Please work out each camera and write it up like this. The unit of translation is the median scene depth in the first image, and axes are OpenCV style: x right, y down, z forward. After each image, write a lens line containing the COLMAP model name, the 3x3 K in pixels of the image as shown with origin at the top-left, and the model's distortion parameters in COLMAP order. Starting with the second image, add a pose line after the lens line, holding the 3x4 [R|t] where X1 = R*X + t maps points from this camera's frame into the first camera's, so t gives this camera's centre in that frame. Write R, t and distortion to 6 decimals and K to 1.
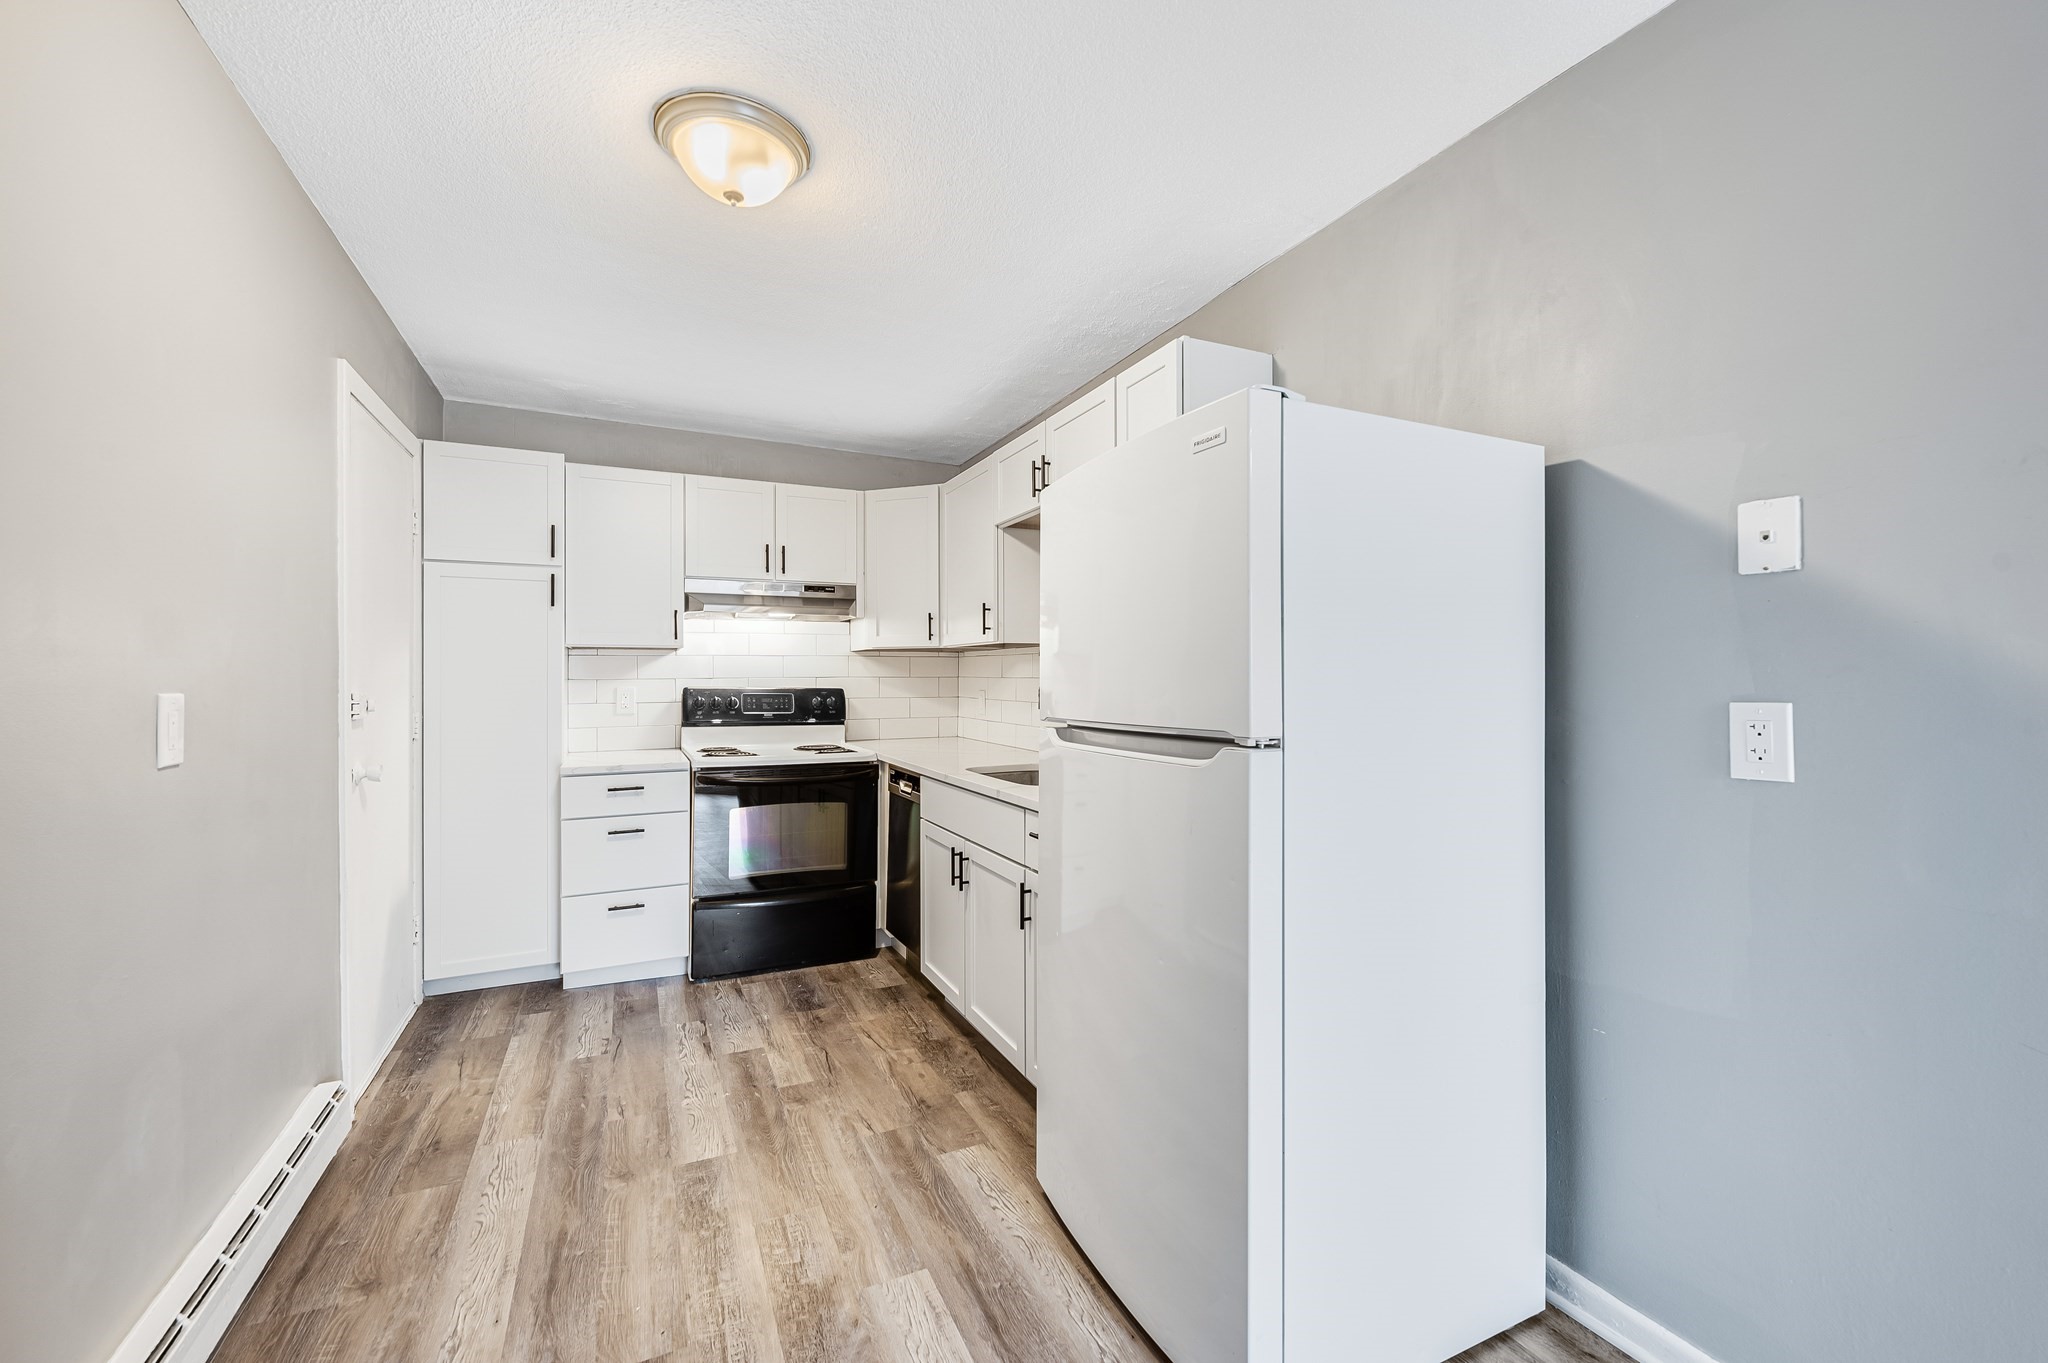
lens RADIAL K [[817.7, 0, 1013.3], [0, 817.7, 670.2], [0, 0, 1]] dist [-0.001193, 0.000875]
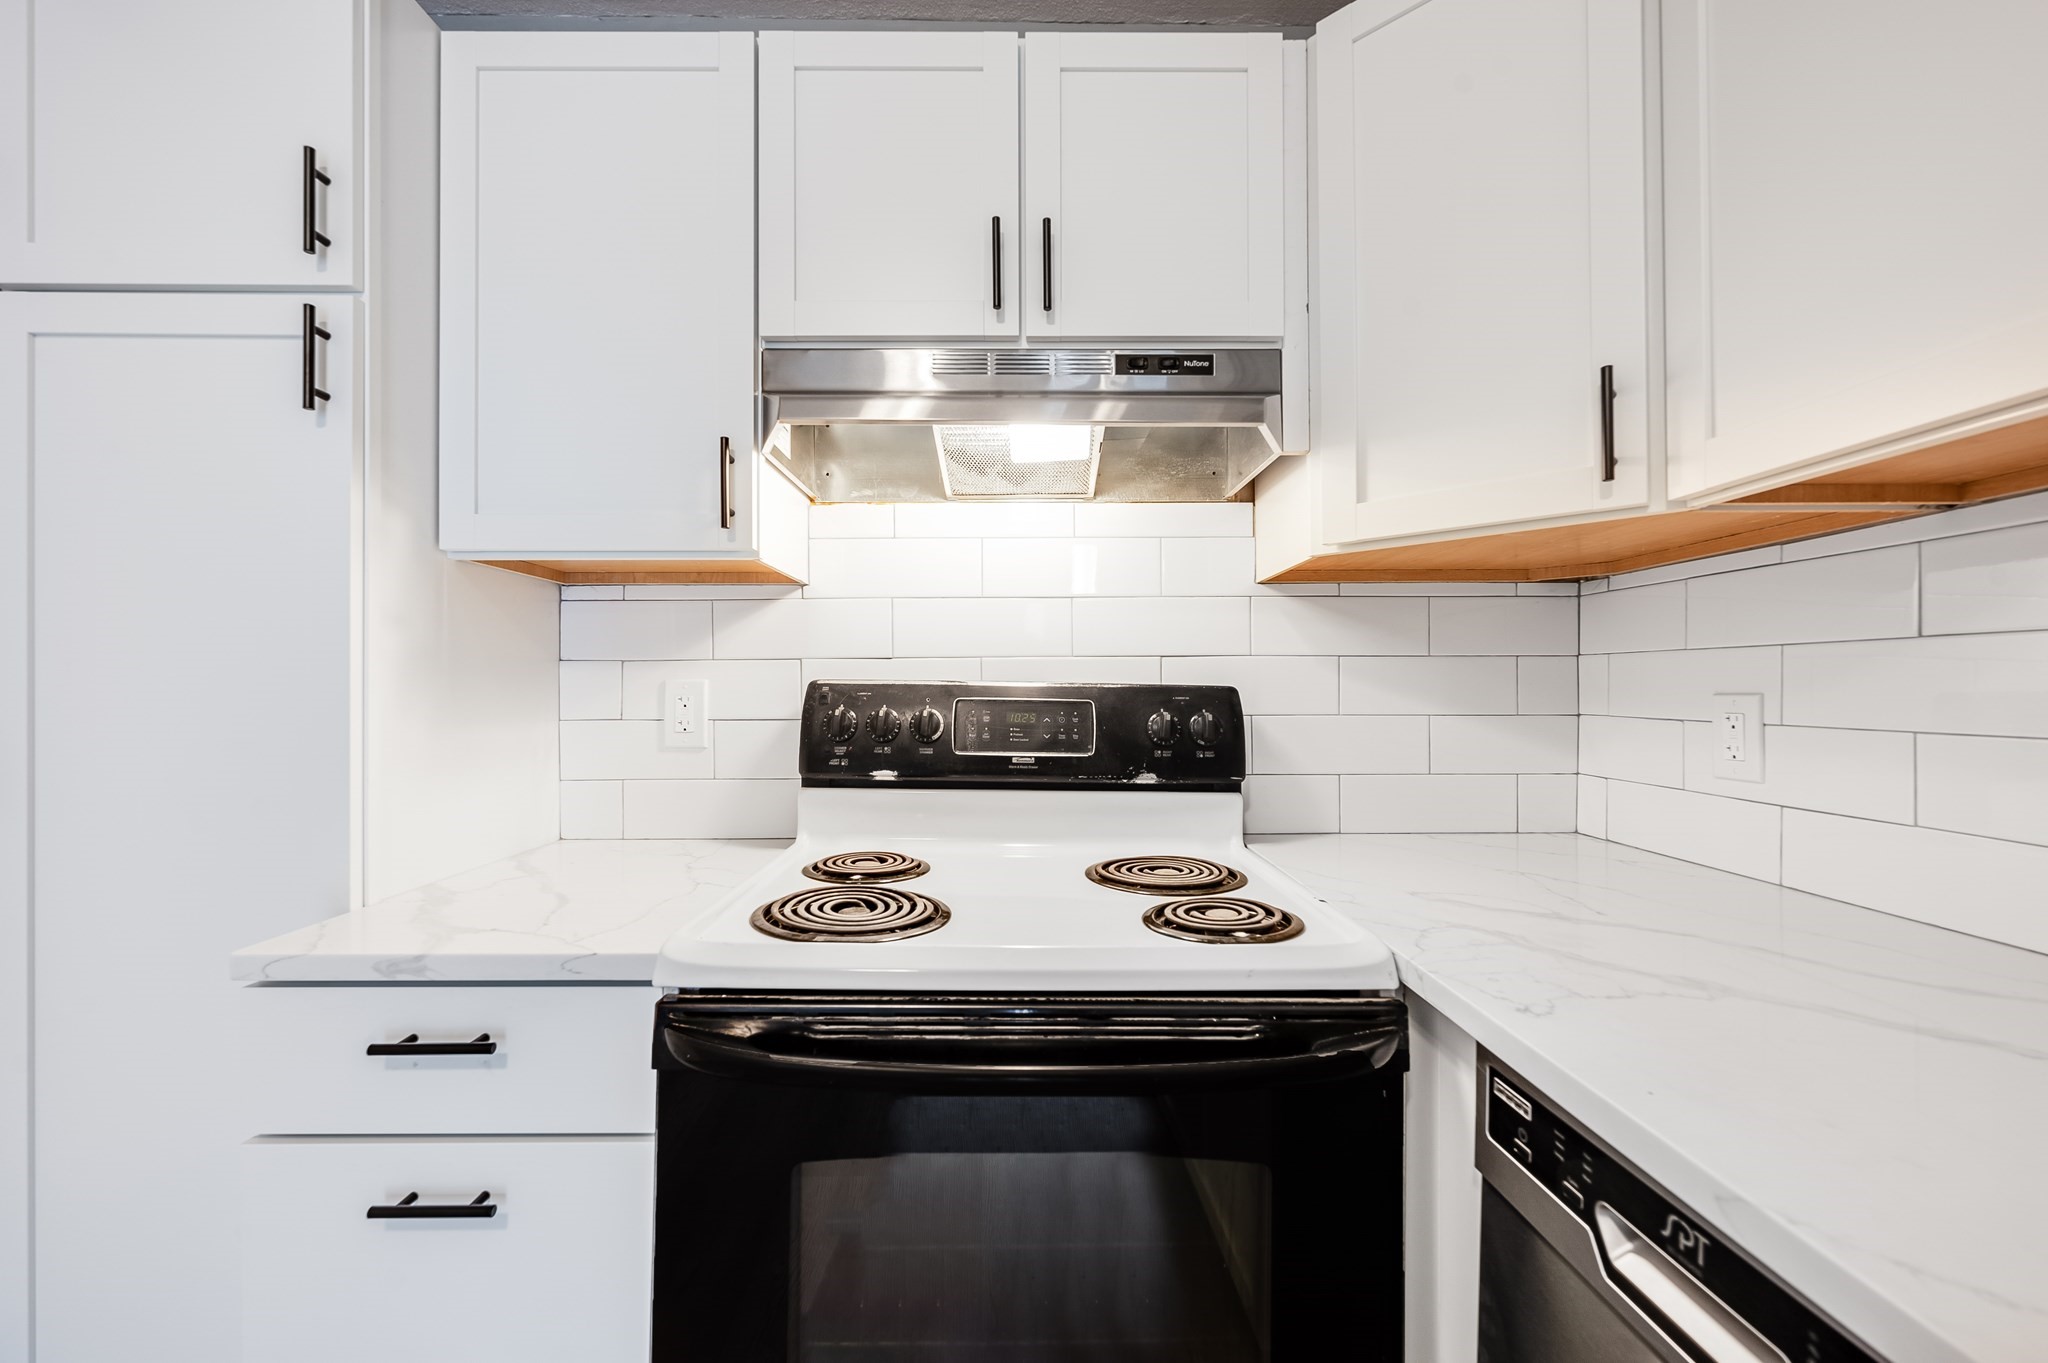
lens RADIAL K [[817.7, 0, 1025.5], [0, 817.7, 684.8], [0, 0, 1]] dist [-0.001193, 0.000875]
pose [[0.906703, -0.001388, -0.421767, -0.185983], [0.002692, 0.999993, 0.002495, 0.026673], [0.421760, -0.003397, 0.906701, 0.841371]]
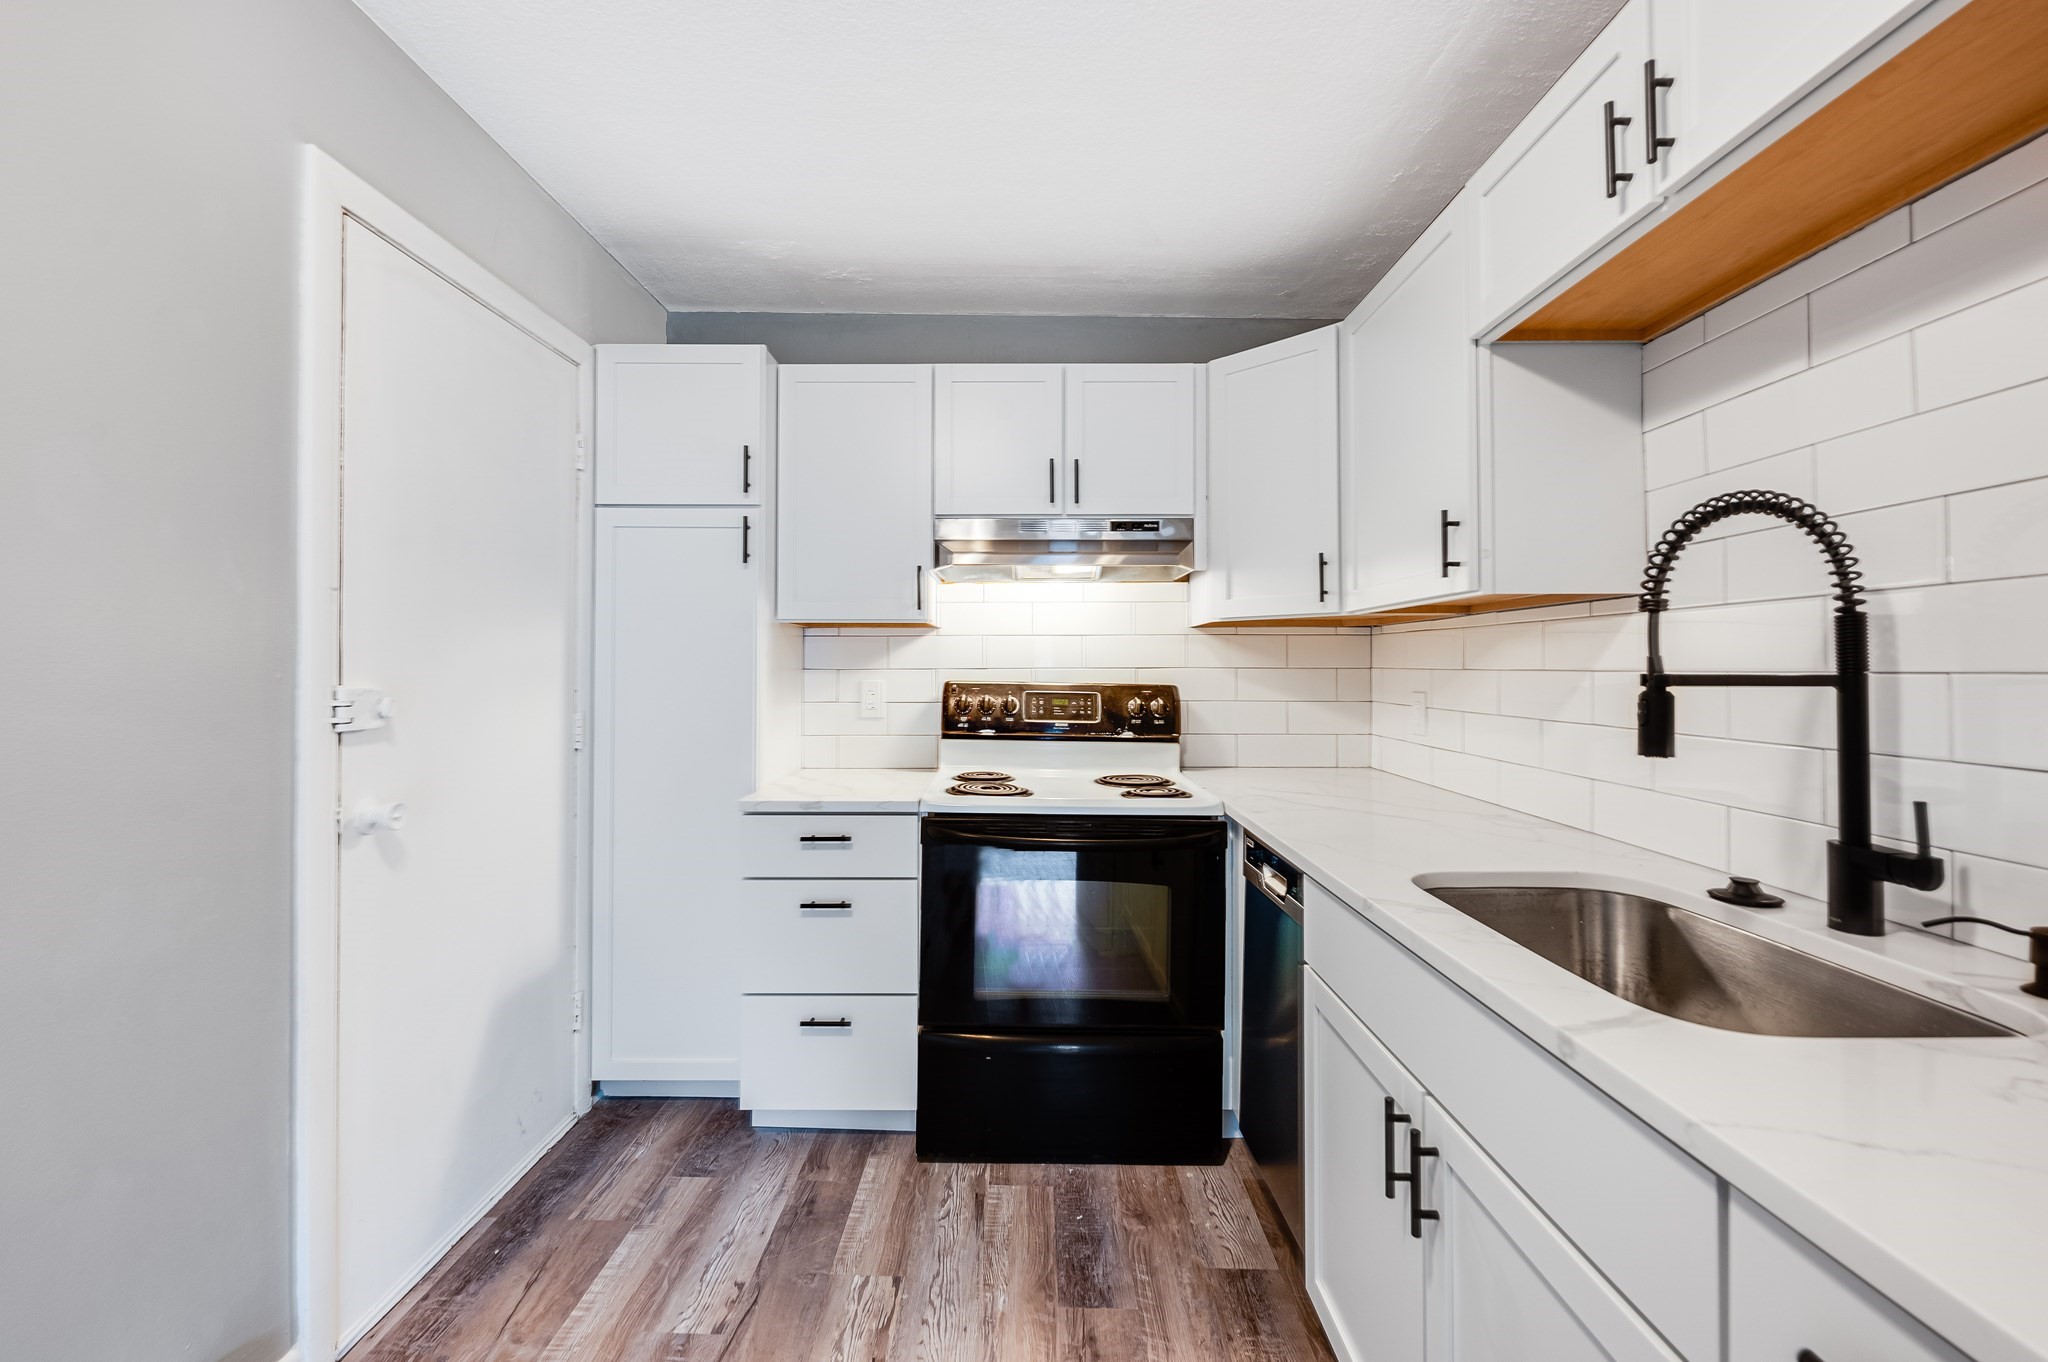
lens RADIAL K [[817.7, 0, 1018.8], [0, 817.7, 651.1], [0, 0, 1]] dist [-0.001193, 0.000875]
pose [[0.899255, -0.005621, -0.437390, -0.052341], [-0.000202, 0.999912, -0.013264, 0.005299], [0.437426, 0.012016, 0.899174, 0.484104]]
